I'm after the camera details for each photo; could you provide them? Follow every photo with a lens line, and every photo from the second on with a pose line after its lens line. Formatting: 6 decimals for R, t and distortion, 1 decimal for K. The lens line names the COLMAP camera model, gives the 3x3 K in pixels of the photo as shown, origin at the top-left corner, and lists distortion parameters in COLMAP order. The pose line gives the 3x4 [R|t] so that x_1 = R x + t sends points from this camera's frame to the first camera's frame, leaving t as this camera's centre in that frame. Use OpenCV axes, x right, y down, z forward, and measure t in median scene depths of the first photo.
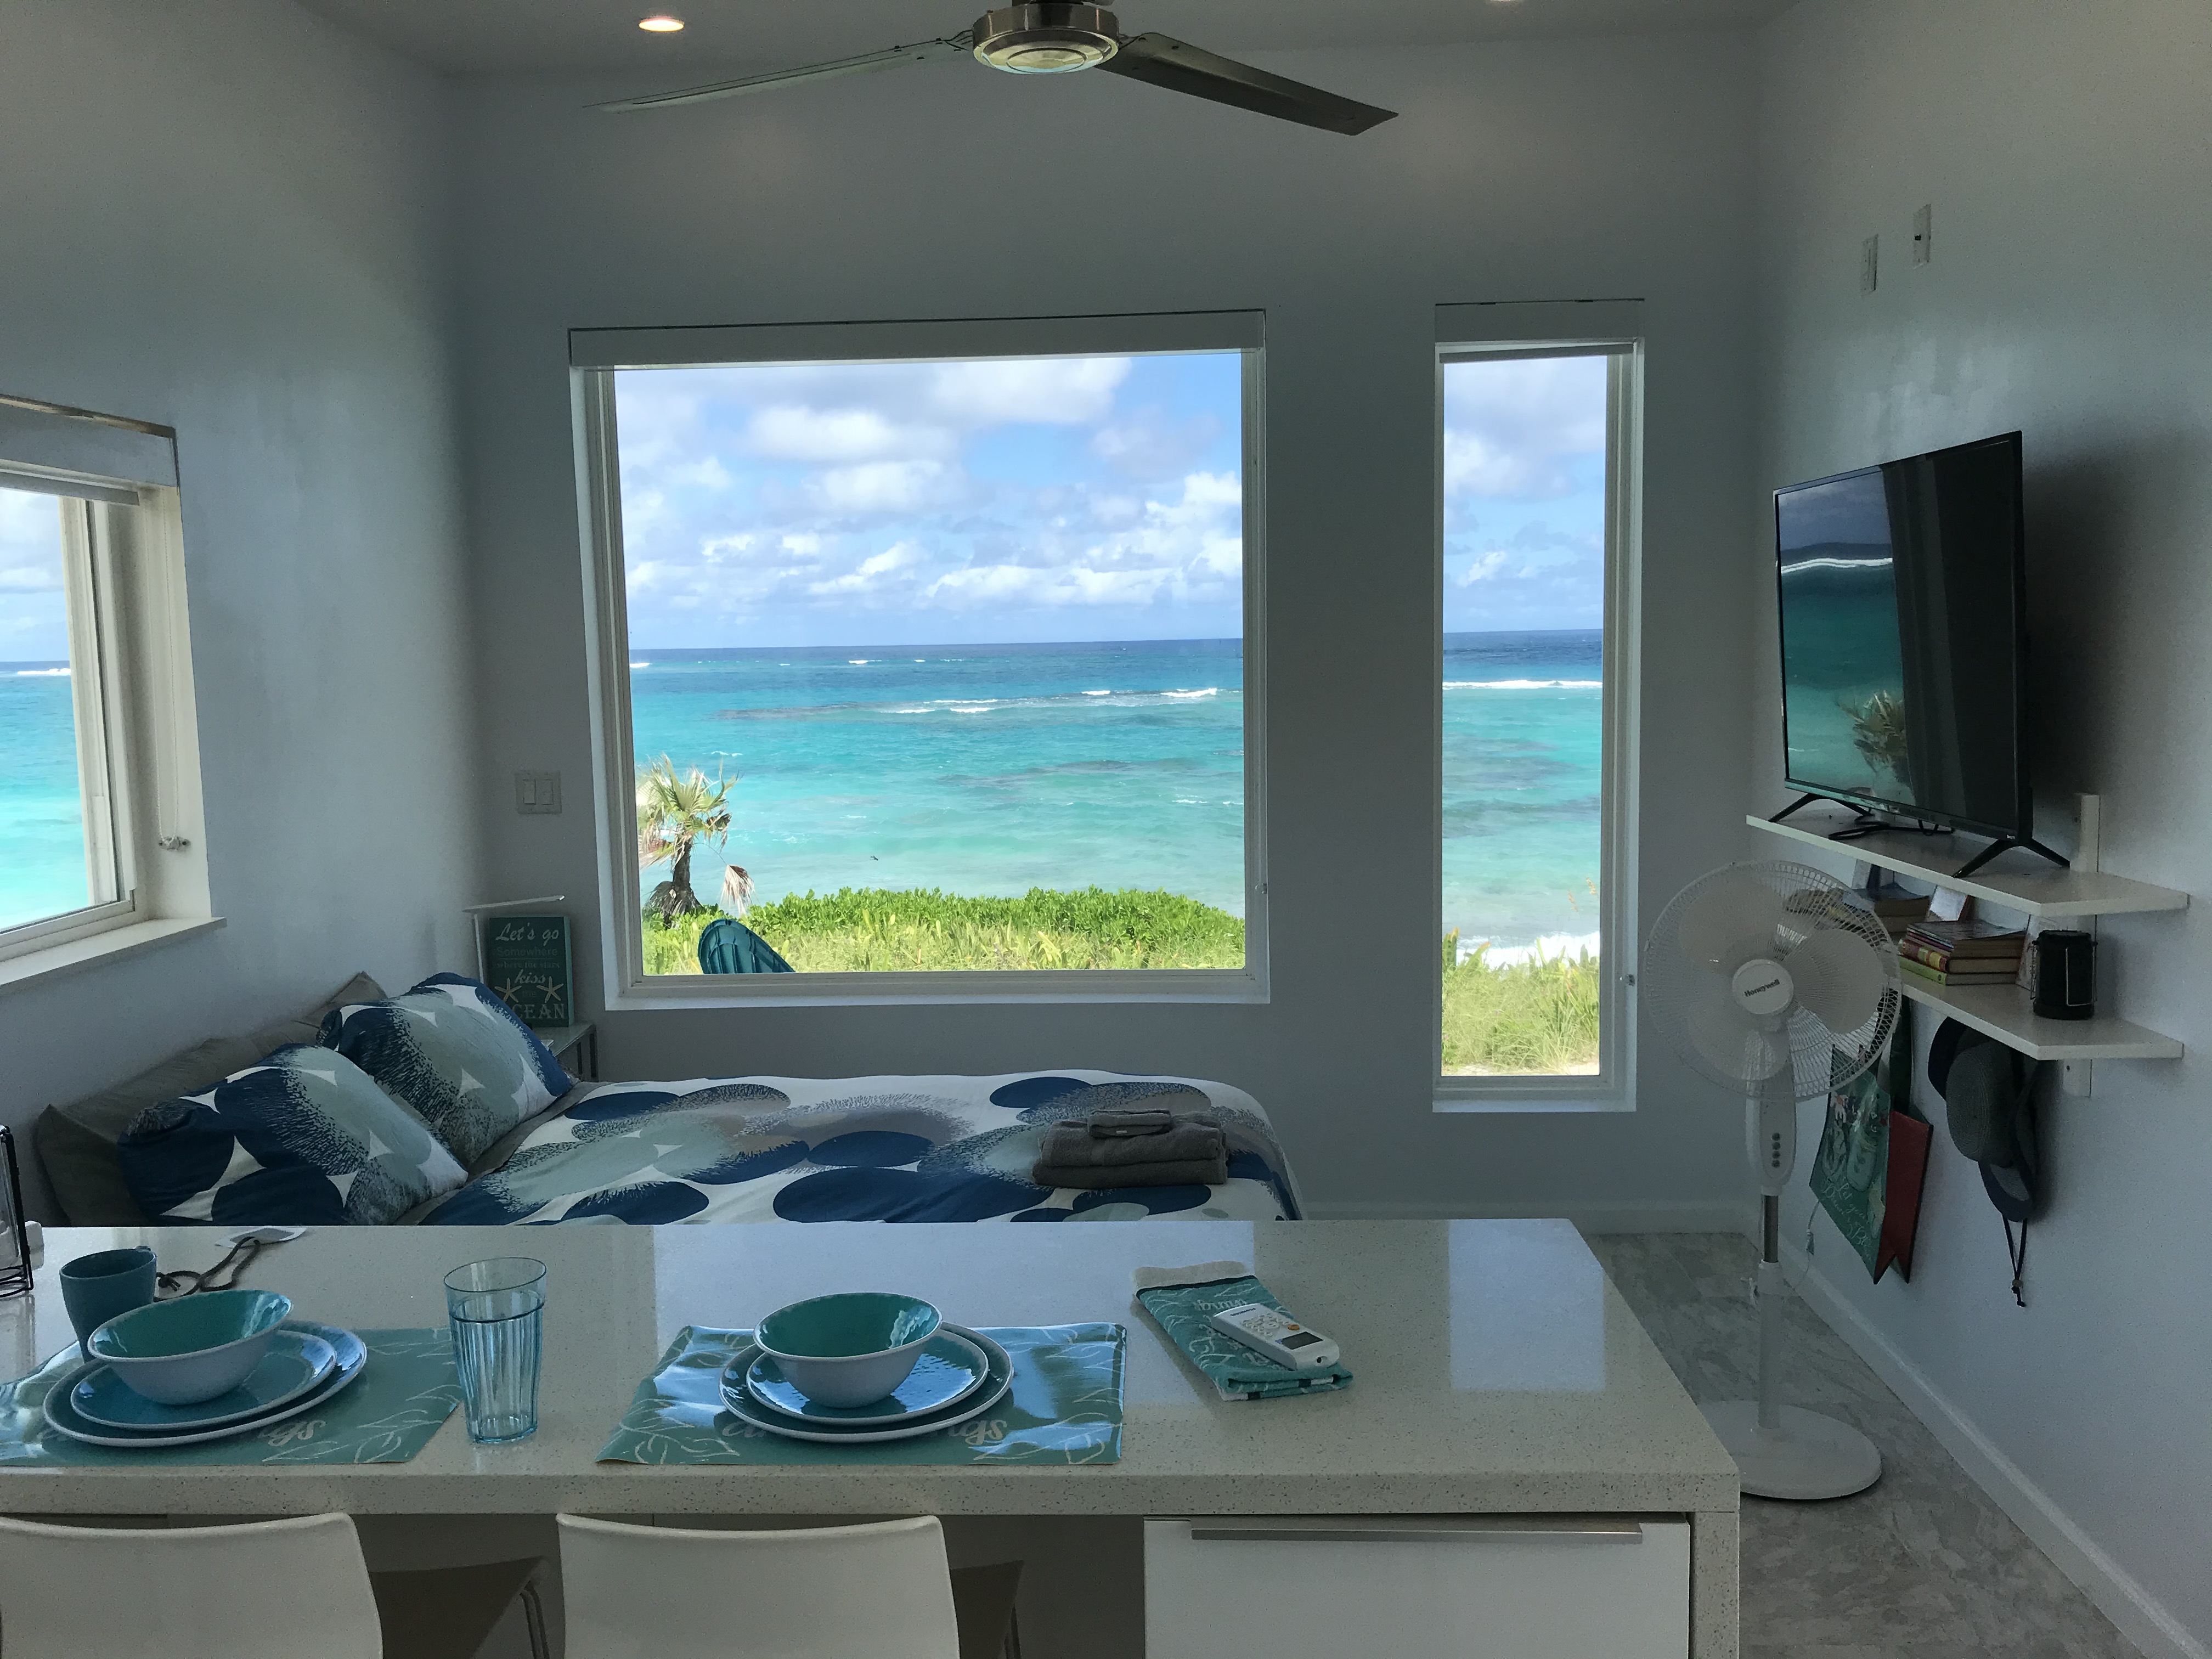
lens RADIAL K [[1815.1, 0, 1060.9], [0, 1815.1, 827.9], [0, 0, 1]] dist [0.058167, -0.000069]
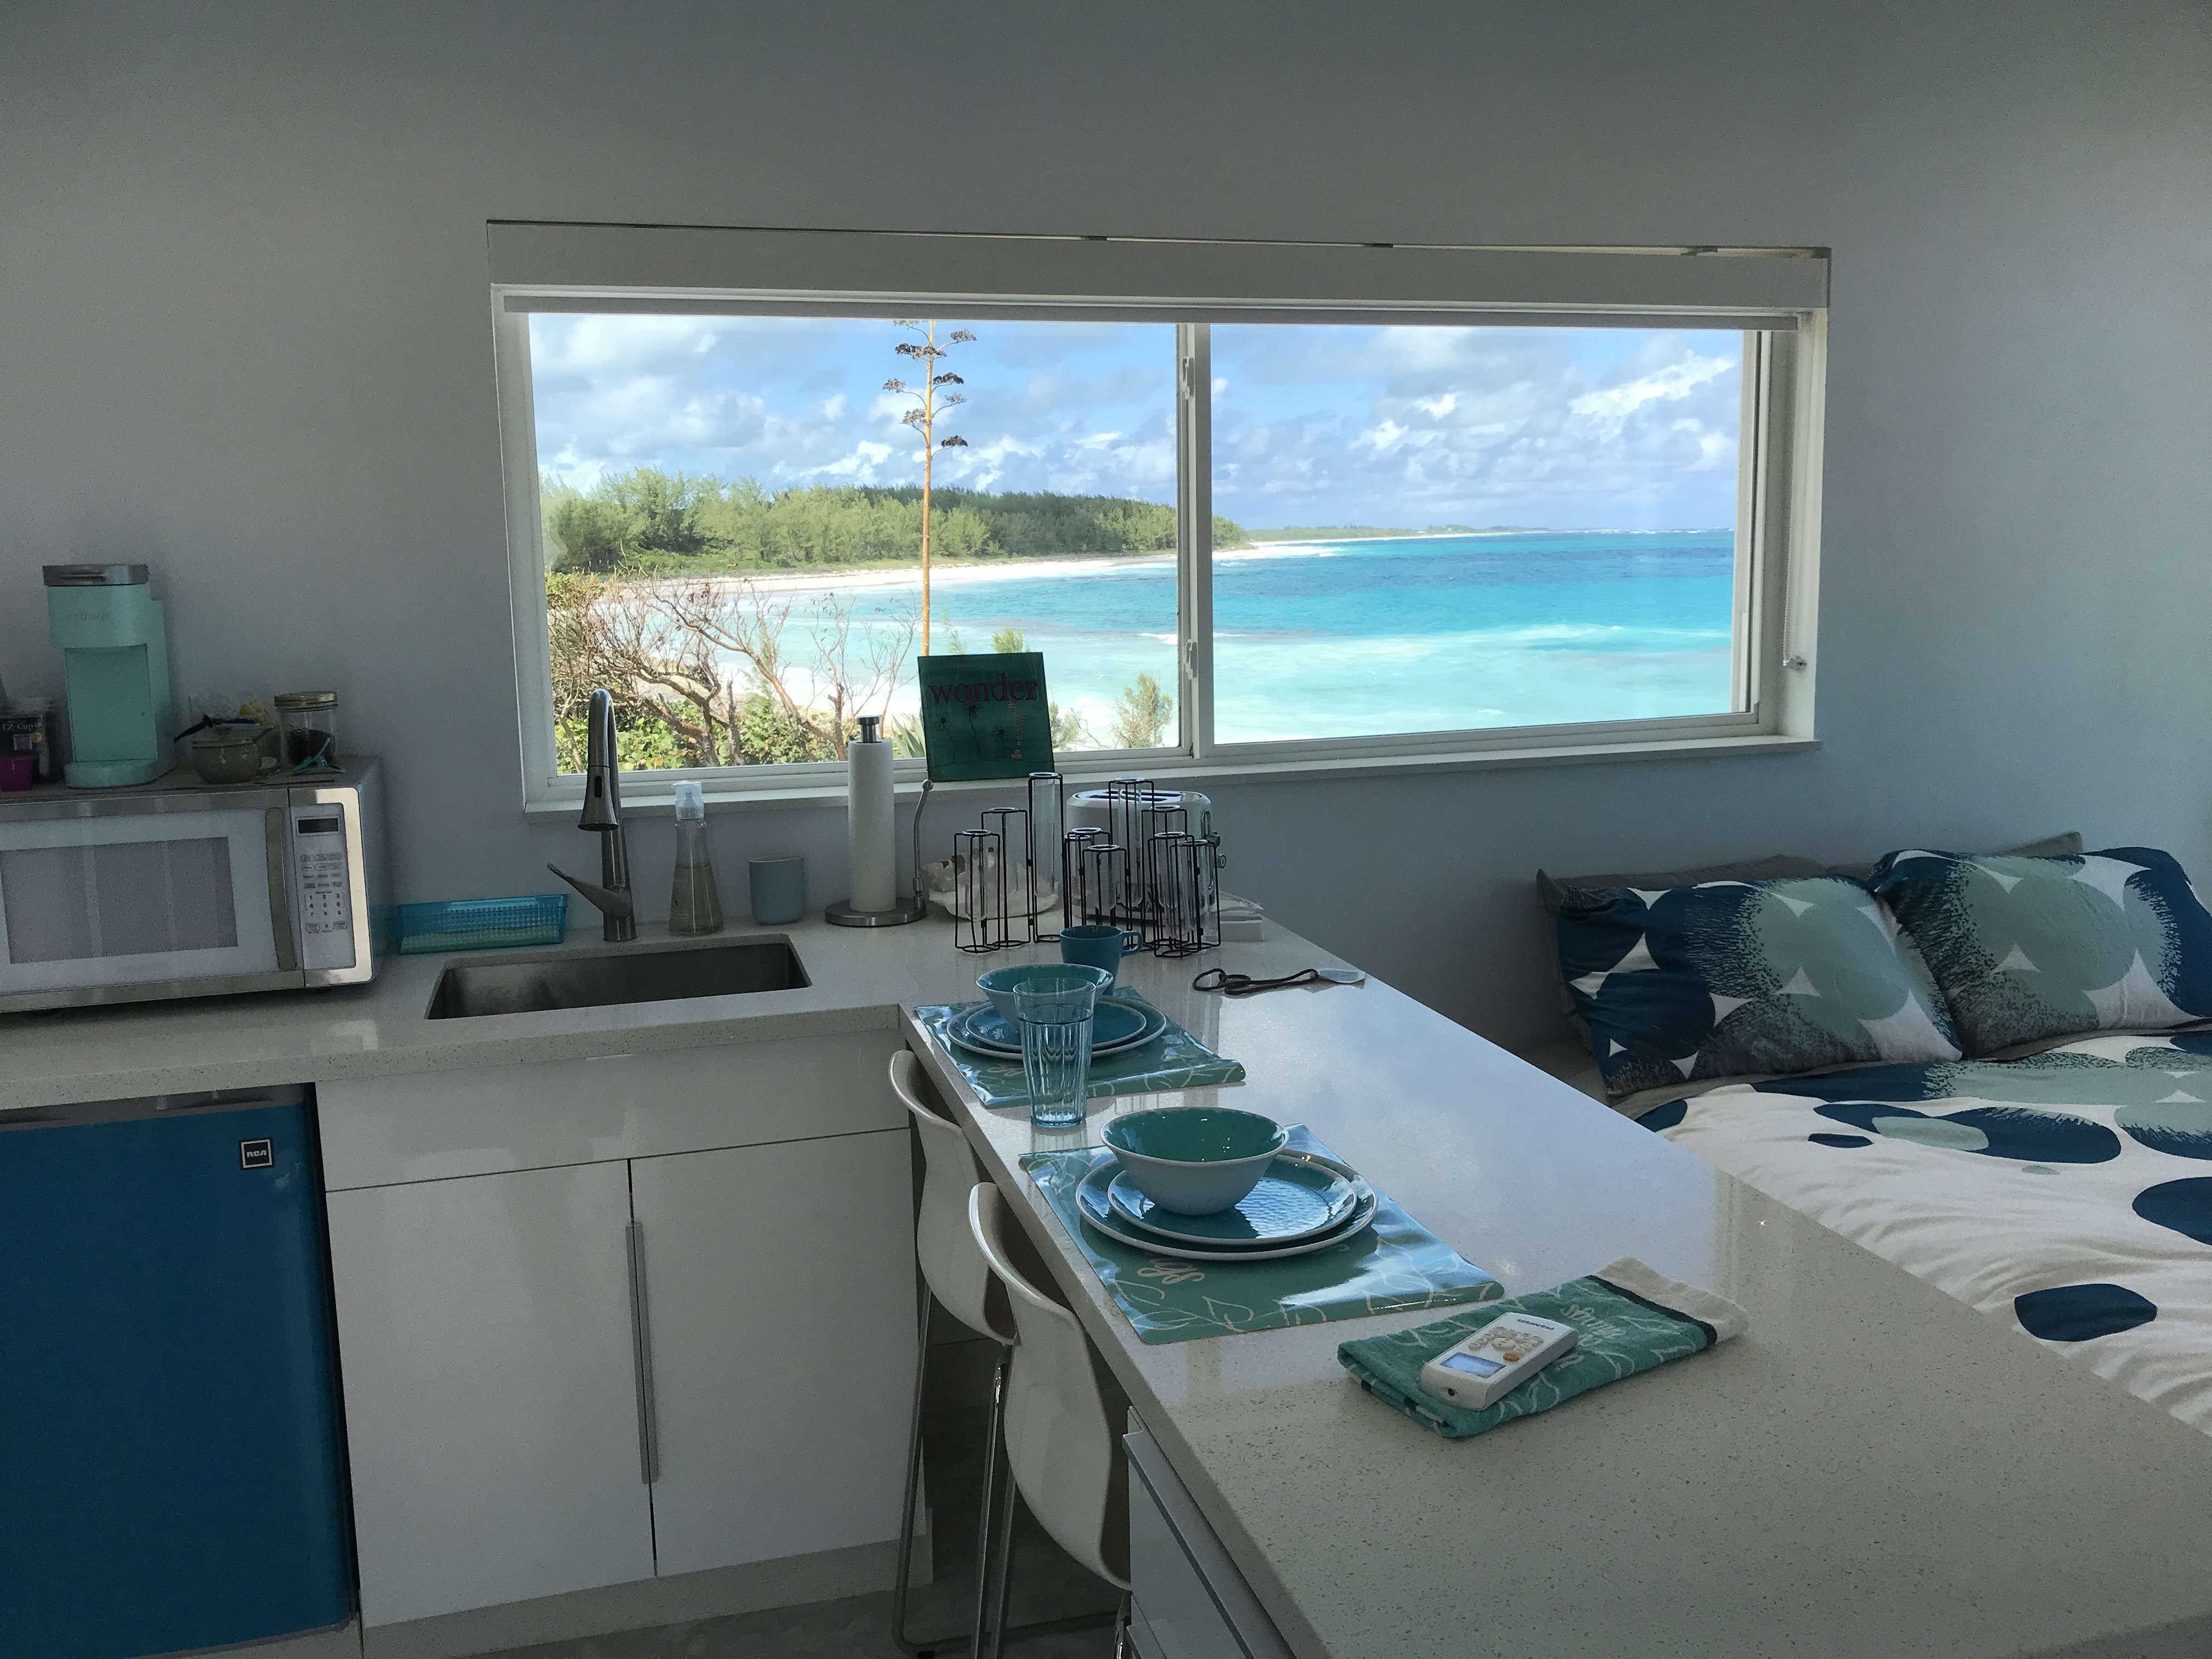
lens RADIAL K [[1825.1, 0, 1104.4], [0, 1825.1, 859.4], [0, 0, 1]] dist [0.026225, -0.000589]
pose [[0.315715, 0.177612, -0.932083, 0.371310], [-0.082562, 0.983741, 0.159490, -0.015385], [0.945255, 0.026602, 0.325245, 0.301720]]
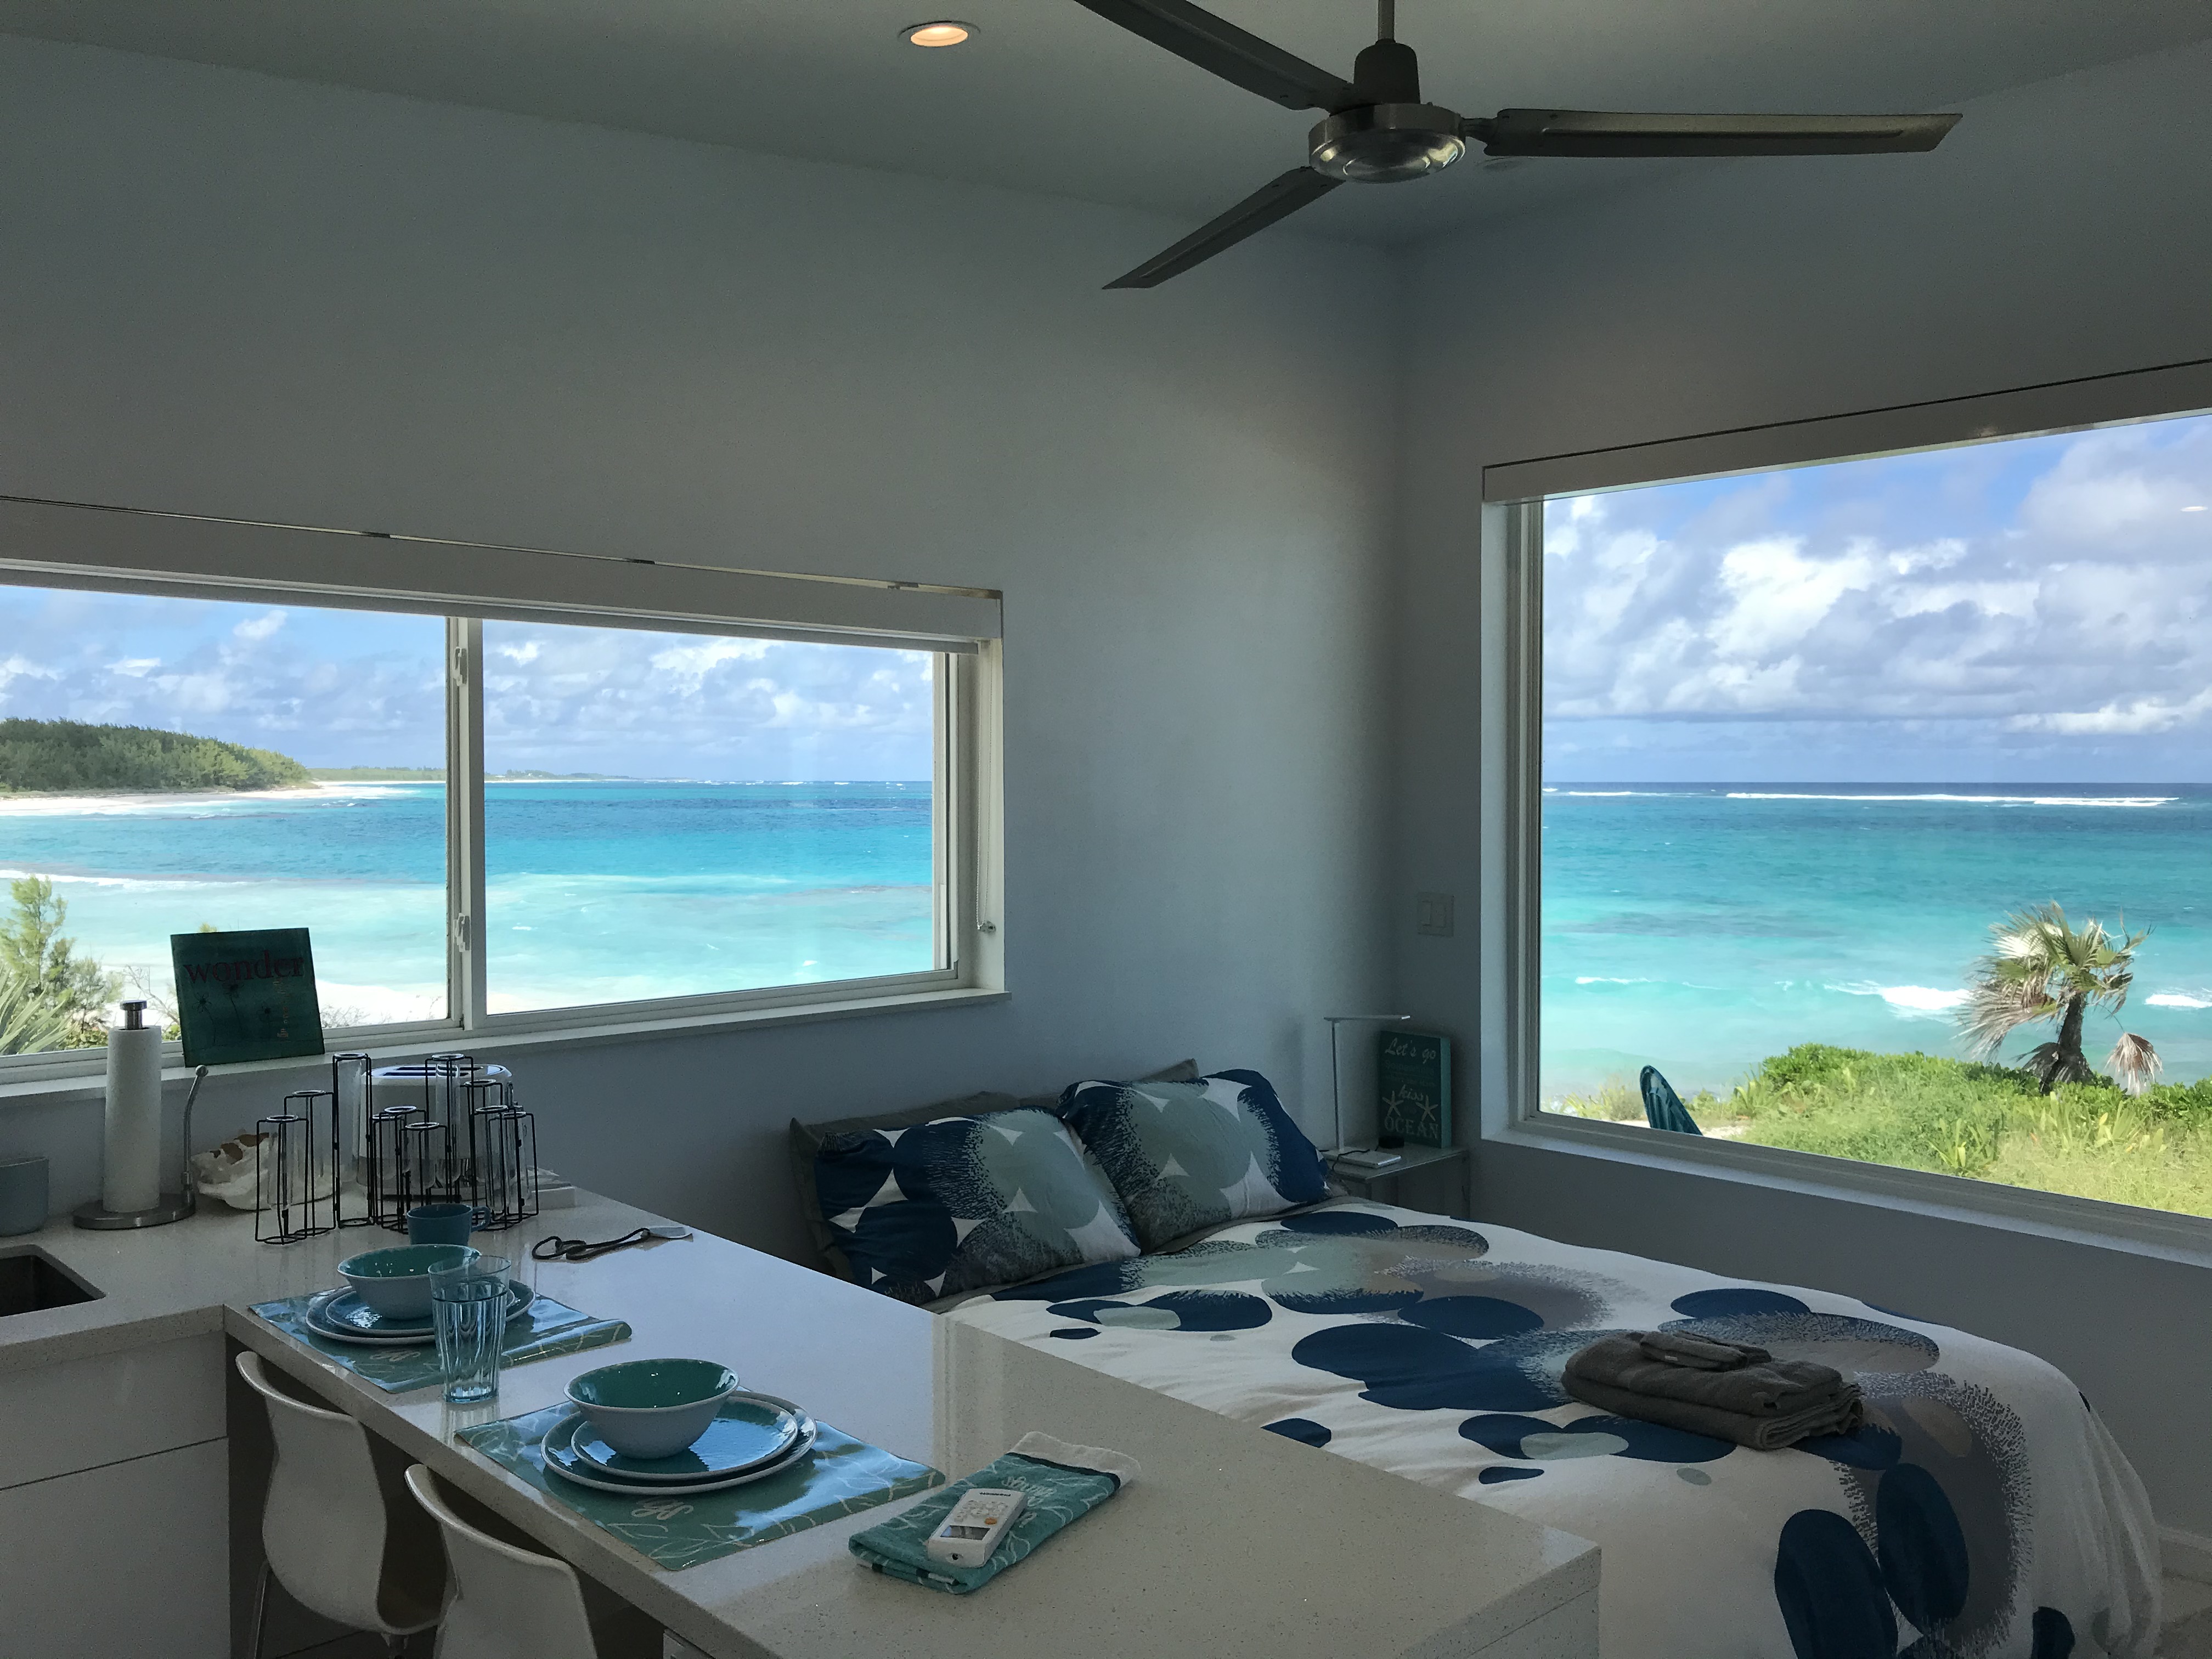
lens RADIAL K [[1823.7, 0, 1106.0], [0, 1823.7, 829.5], [0, 0, 1]] dist [0.129622, -0.294229]
pose [[0.726208, 0.044771, -0.686016, 0.402344], [-0.090792, 0.995383, -0.031150, -0.025507], [0.681454, 0.084906, 0.726919, 0.167589]]
